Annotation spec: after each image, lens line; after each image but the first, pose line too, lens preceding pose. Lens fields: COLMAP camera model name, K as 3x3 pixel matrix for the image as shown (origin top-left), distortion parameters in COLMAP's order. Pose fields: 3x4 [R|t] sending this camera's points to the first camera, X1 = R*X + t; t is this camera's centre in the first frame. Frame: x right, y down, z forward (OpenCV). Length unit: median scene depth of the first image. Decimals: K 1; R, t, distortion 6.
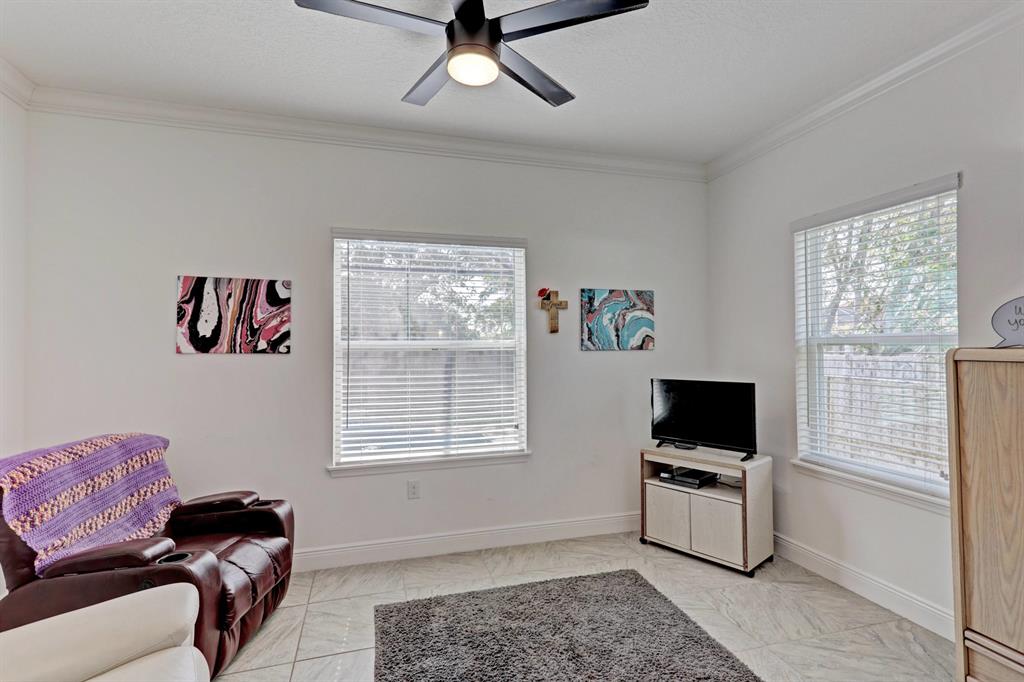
lens RADIAL K [[495.7, 0, 513.8], [0, 495.7, 341.9], [0, 0, 1]] dist [0.018457, 0.000299]
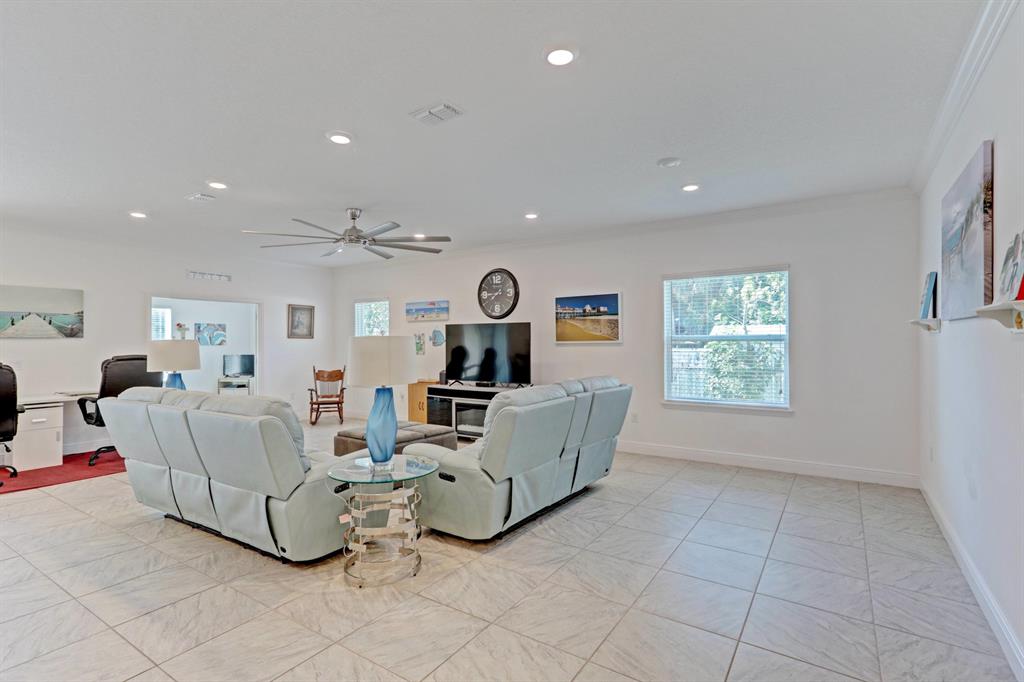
lens RADIAL K [[495.7, 0, 514.9], [0, 495.7, 341.8], [0, 0, 1]] dist [0.018457, 0.000299]
pose [[0.778032, 0.002272, 0.628220, -0.227935], [-0.007583, 0.999955, 0.005775, -0.031406], [-0.628178, -0.009257, 0.778014, -2.303828]]
